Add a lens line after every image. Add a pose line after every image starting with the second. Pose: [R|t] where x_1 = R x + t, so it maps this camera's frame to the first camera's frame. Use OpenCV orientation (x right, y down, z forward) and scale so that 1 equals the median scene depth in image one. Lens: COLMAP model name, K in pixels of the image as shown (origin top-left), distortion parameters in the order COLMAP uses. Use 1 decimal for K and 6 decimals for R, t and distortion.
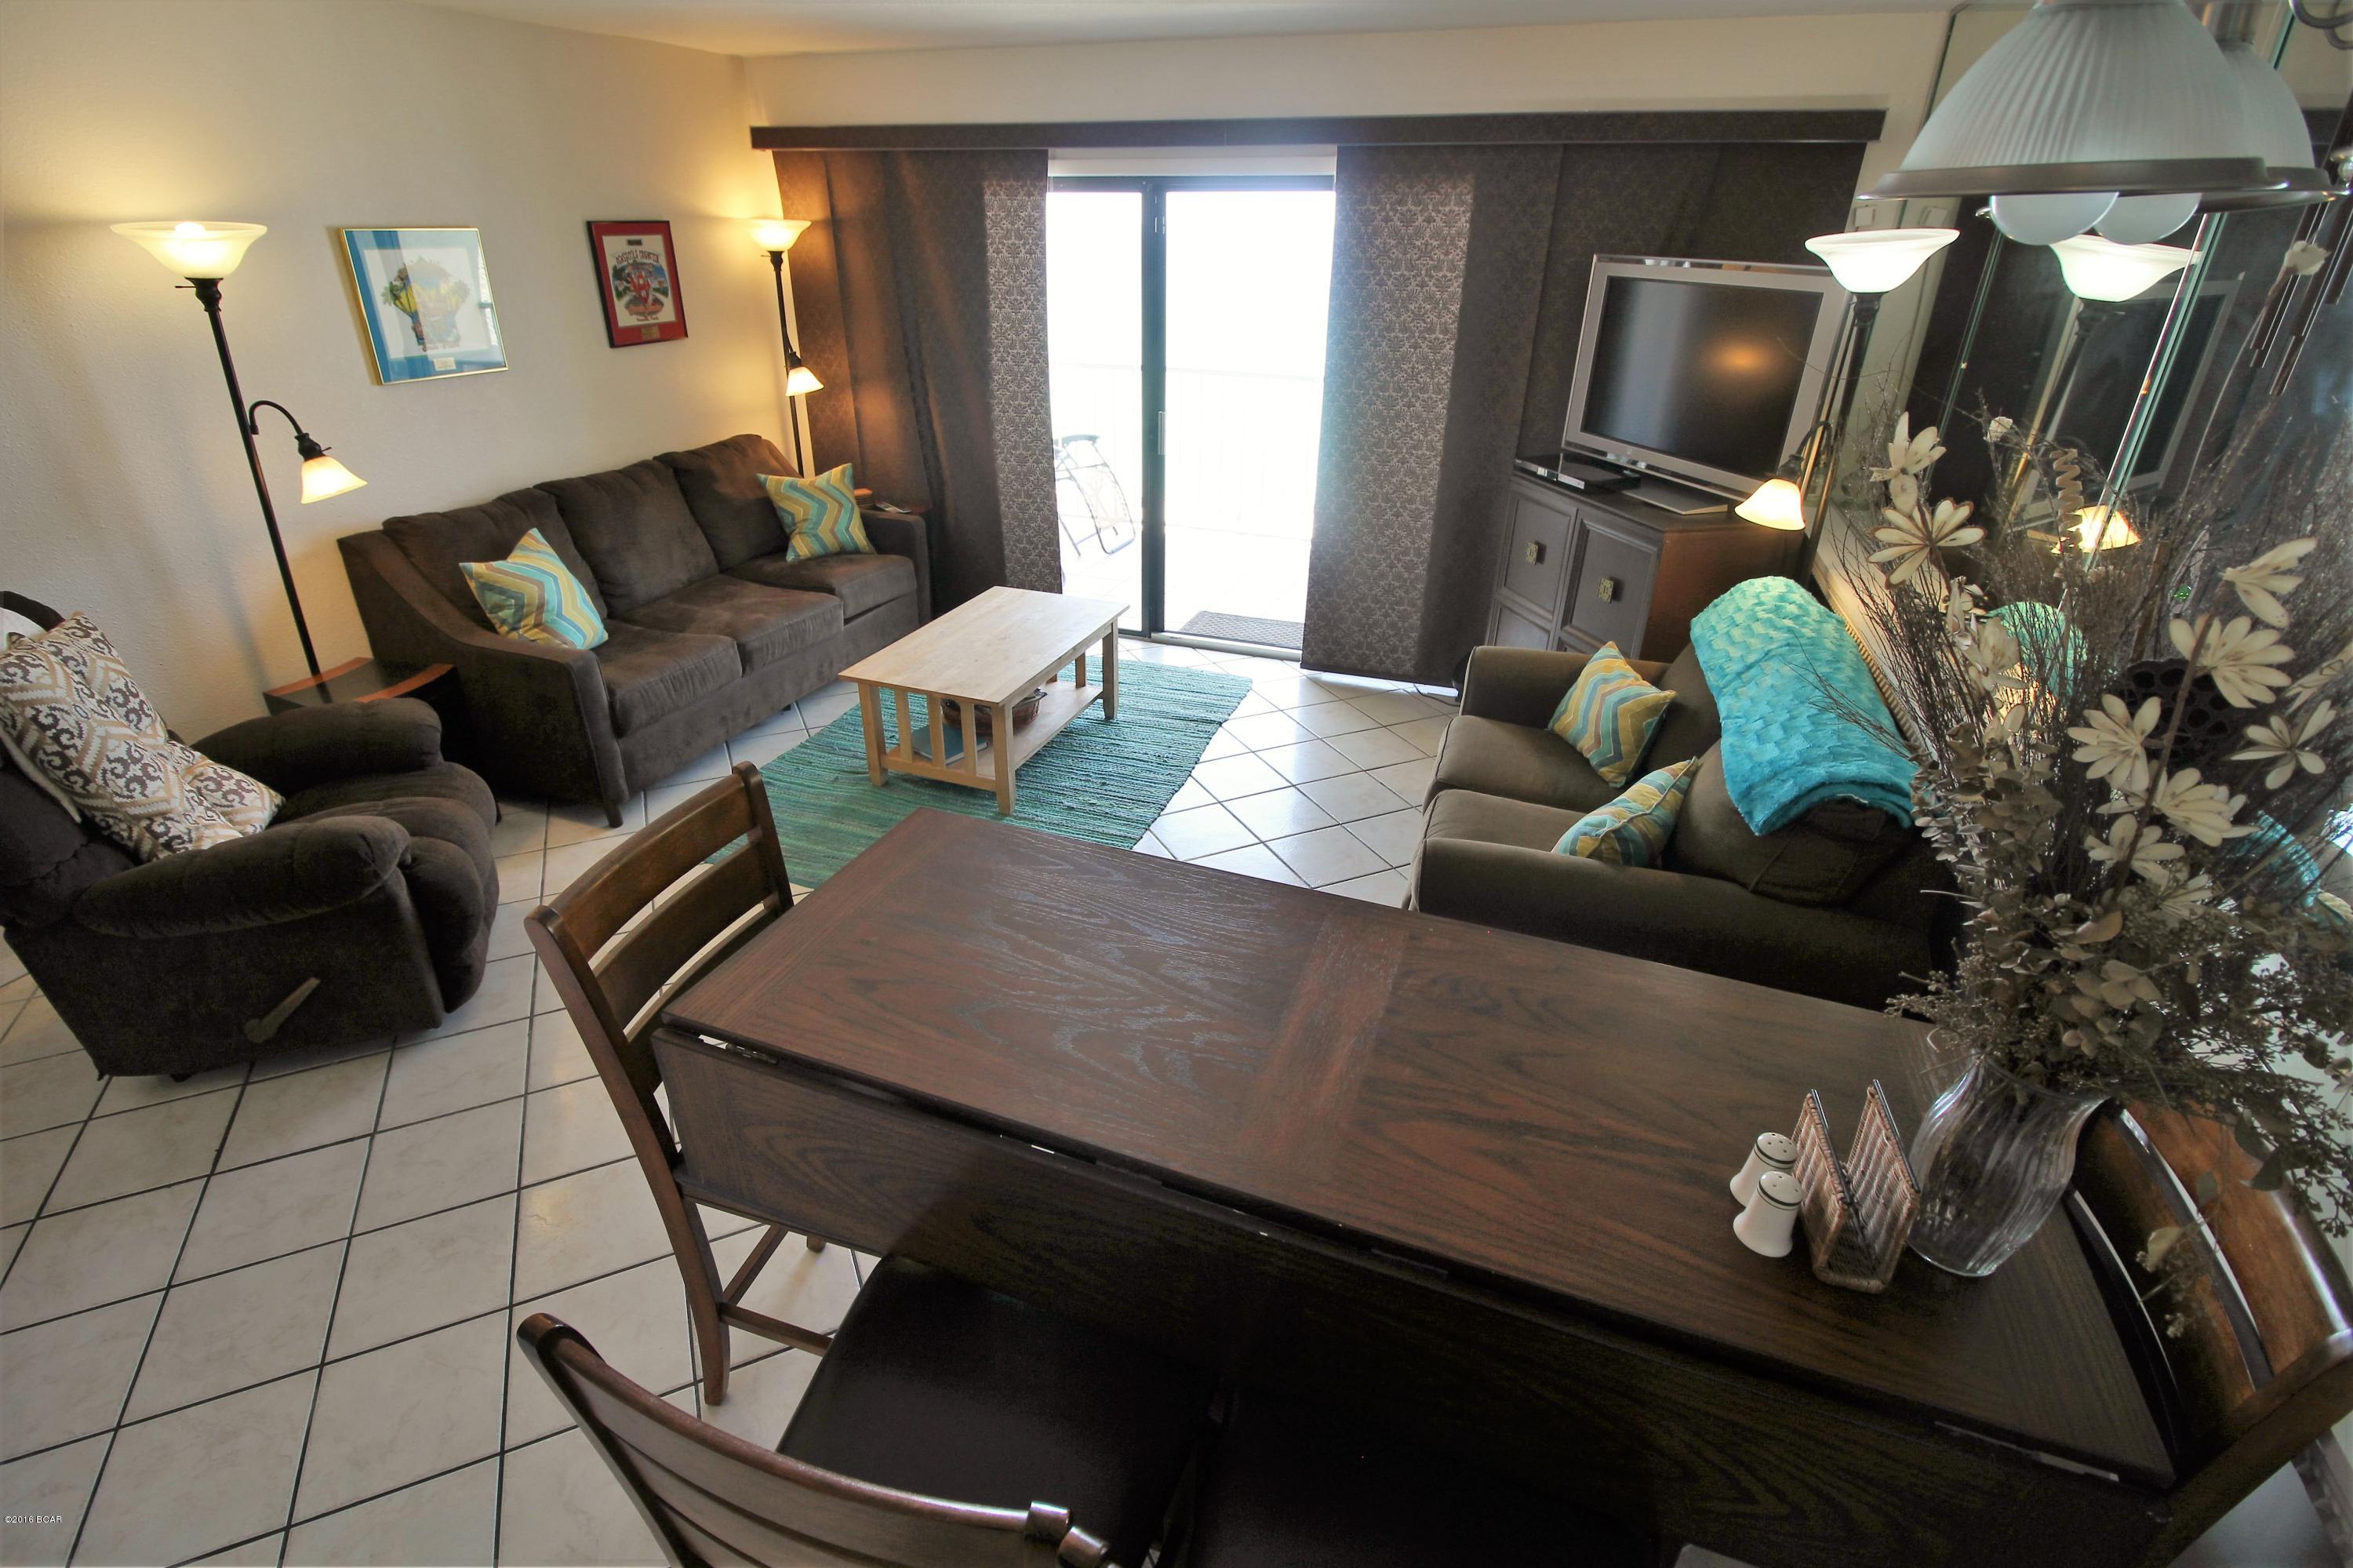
lens RADIAL K [[1131.9, 0, 1162.8], [0, 1131.9, 775.5], [0, 0, 1]] dist [-0.001503, -0.000474]
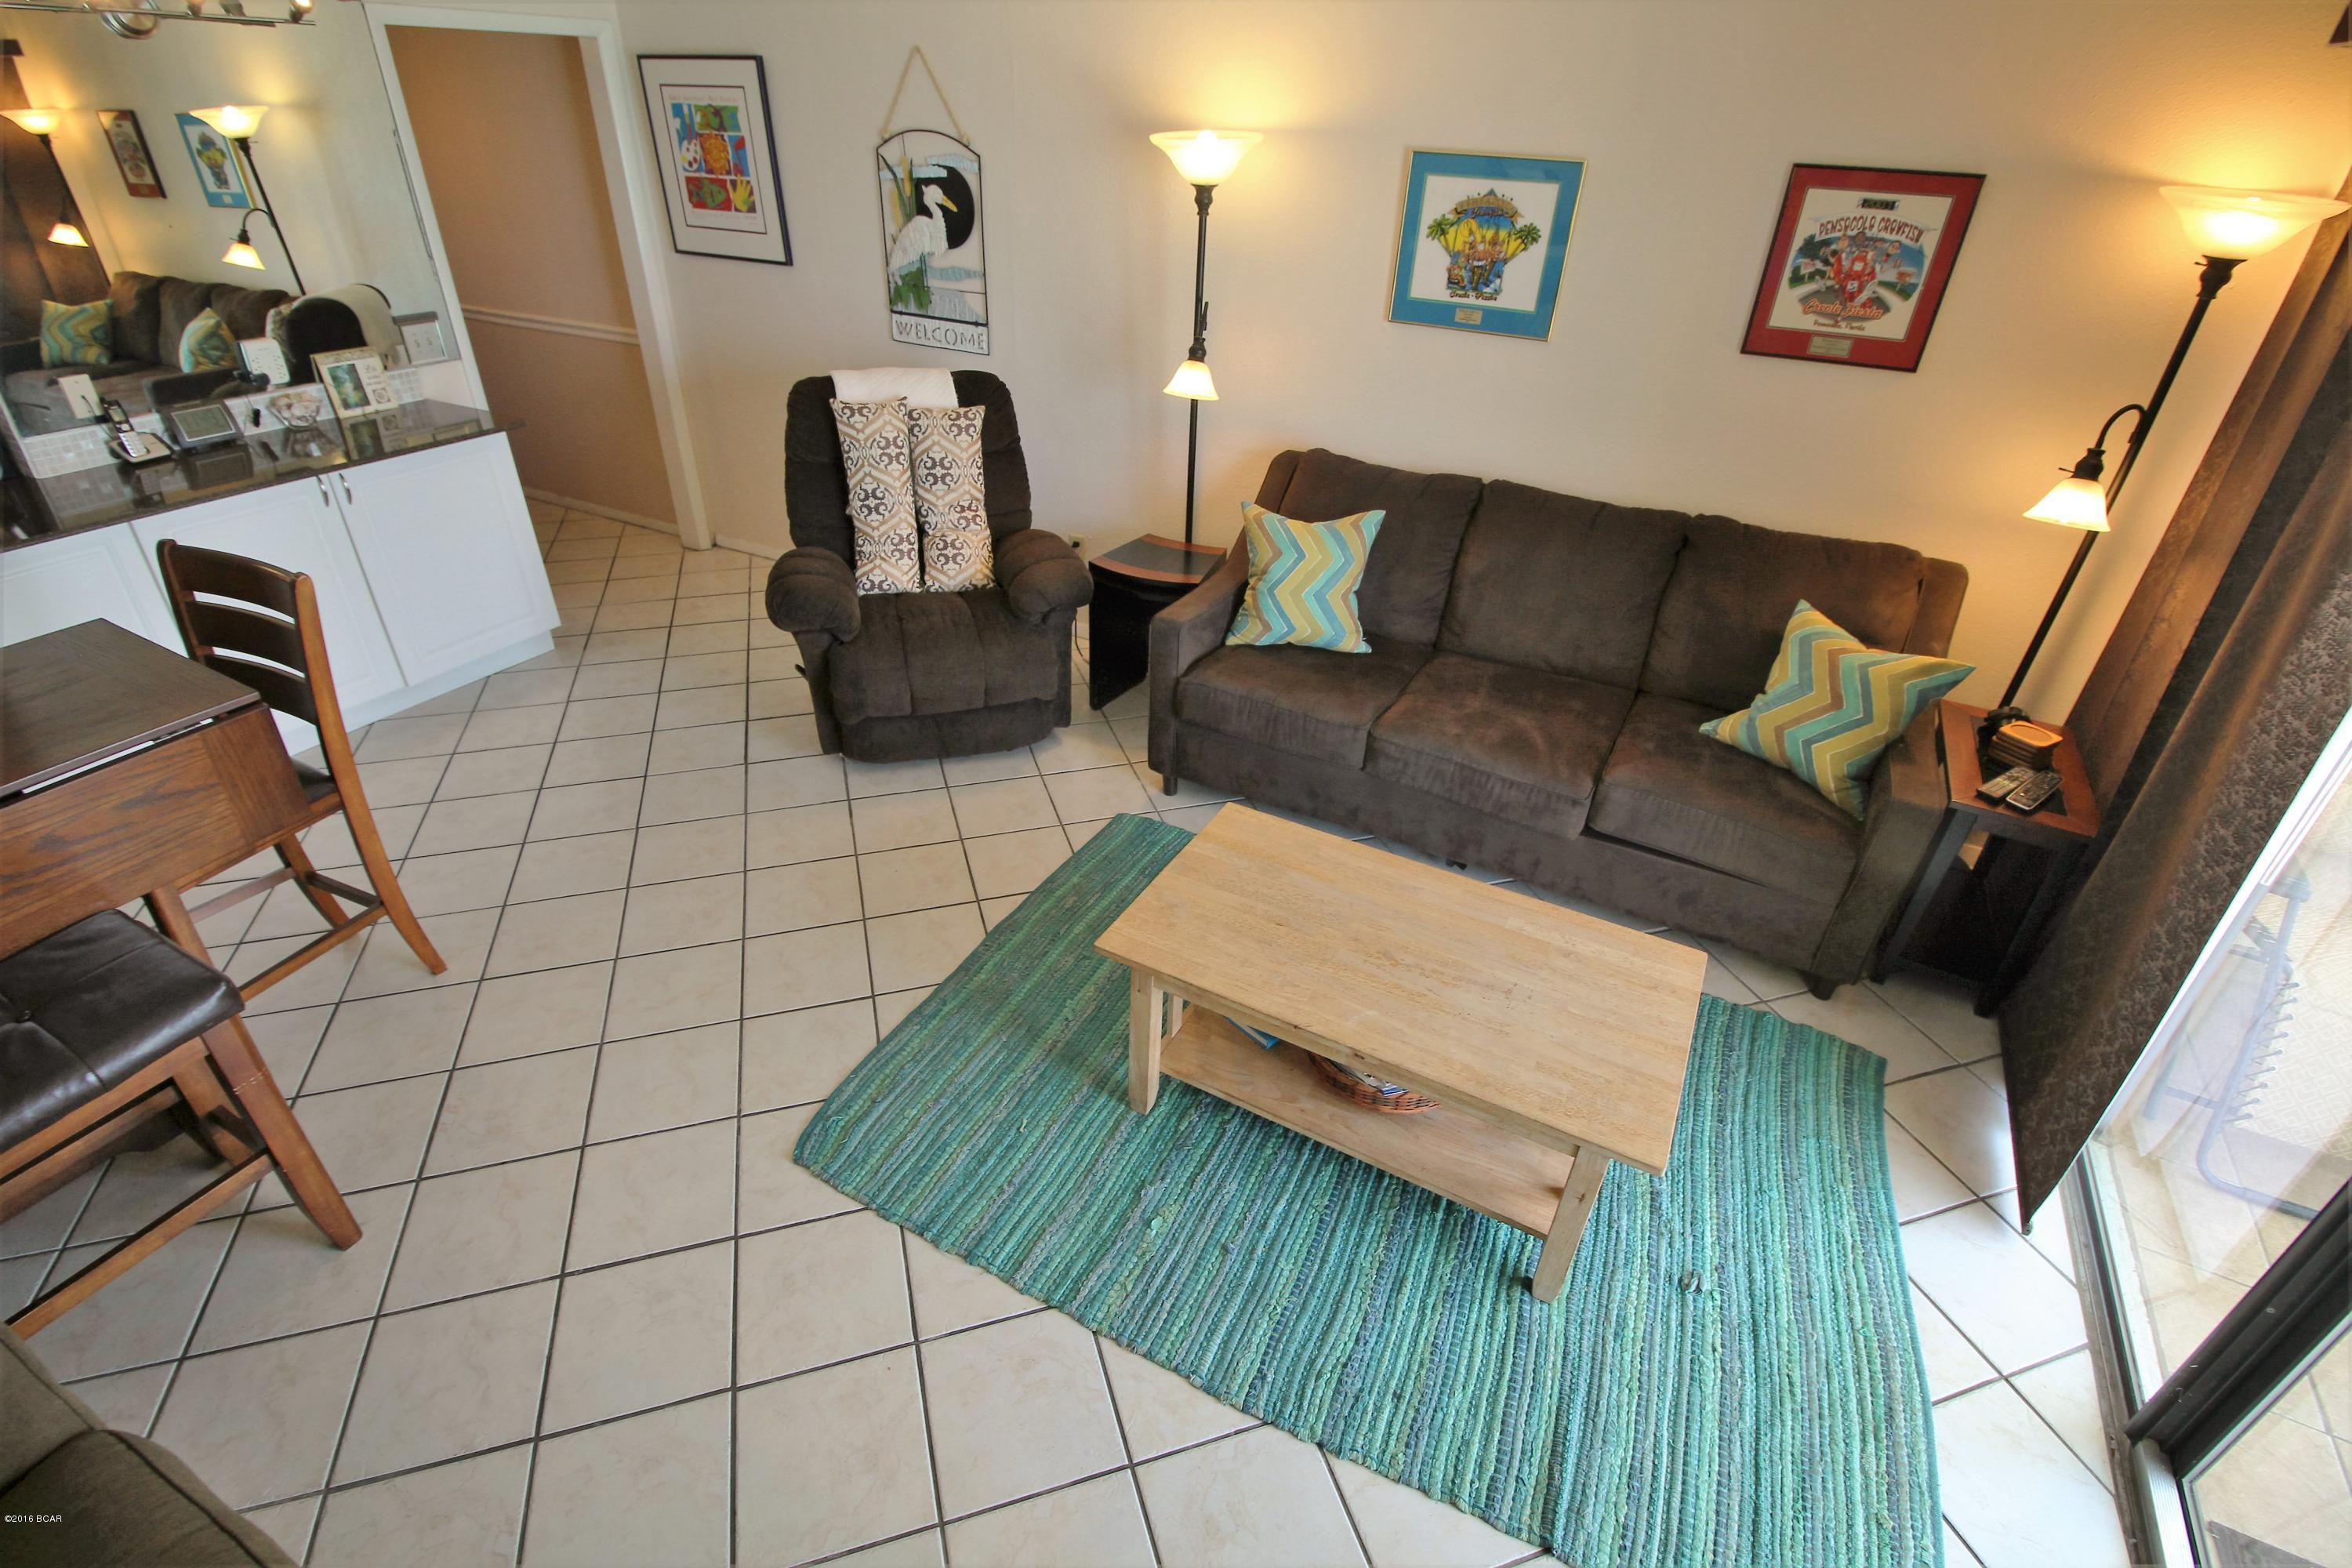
lens RADIAL K [[1101.5, 0, 1170.0], [0, 1101.5, 788.1], [0, 0, 1]] dist [-0.020435, -0.000451]
pose [[-0.132100, 0.509421, -0.850317, 0.245717], [-0.470836, 0.722636, 0.506074, -0.350491], [0.872275, 0.467212, 0.144394, 0.709852]]
